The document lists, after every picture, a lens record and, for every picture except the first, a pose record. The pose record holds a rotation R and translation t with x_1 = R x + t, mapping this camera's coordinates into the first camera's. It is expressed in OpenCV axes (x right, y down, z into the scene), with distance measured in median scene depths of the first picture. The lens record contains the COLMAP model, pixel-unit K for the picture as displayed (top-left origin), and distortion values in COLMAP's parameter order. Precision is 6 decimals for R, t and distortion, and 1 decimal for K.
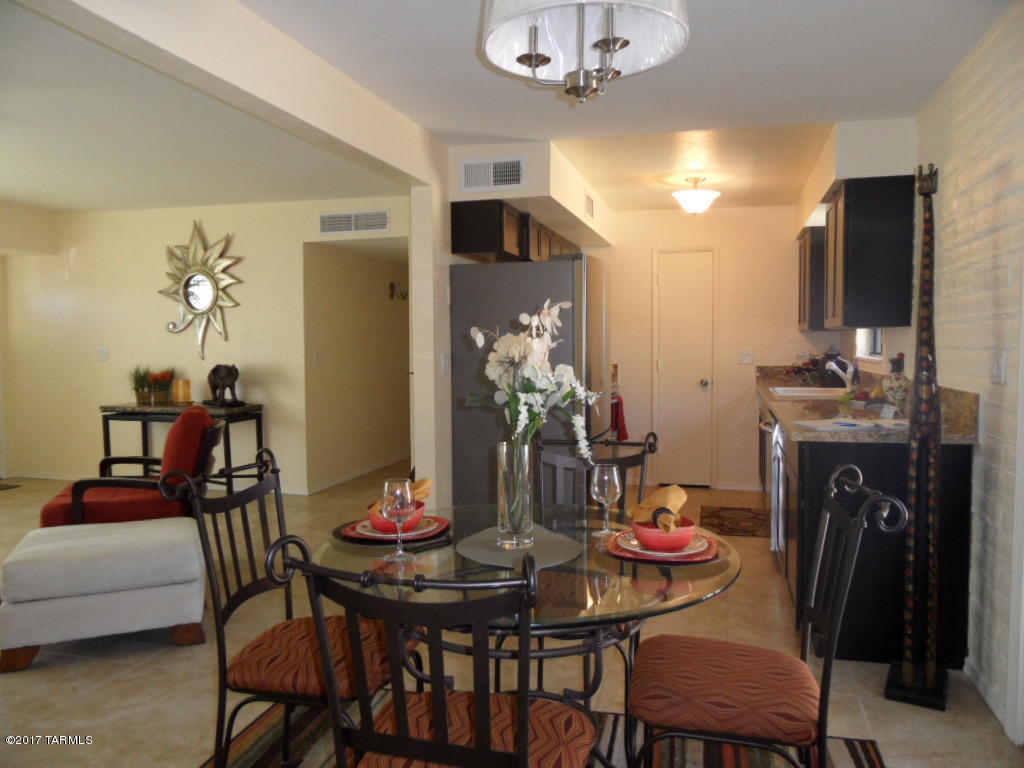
lens RADIAL K [[754.9, 0, 511.6], [0, 754.9, 386.7], [0, 0, 1]] dist [-0.012811, -0.001613]
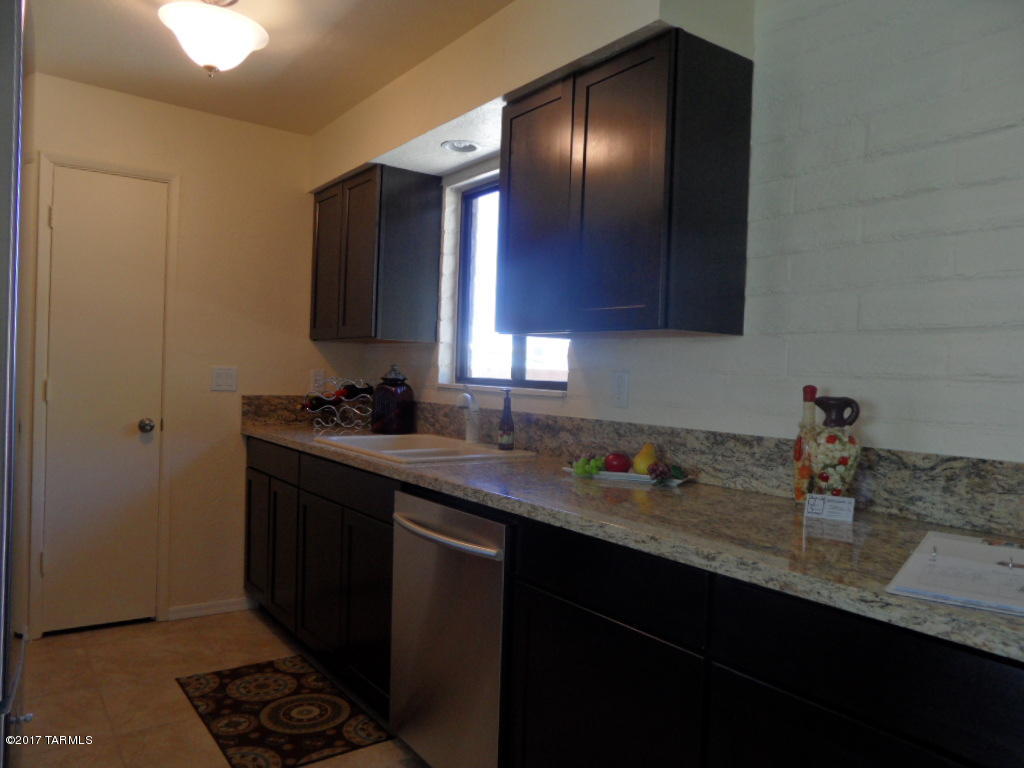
lens RADIAL K [[754.9, 0, 512.4], [0, 754.9, 384.9], [0, 0, 1]] dist [-0.012811, -0.001613]
pose [[0.627819, 0.013879, 0.778236, 0.004146], [0.005540, 0.999736, -0.022298, -0.021333], [-0.778340, 0.018311, 0.627576, 0.475428]]
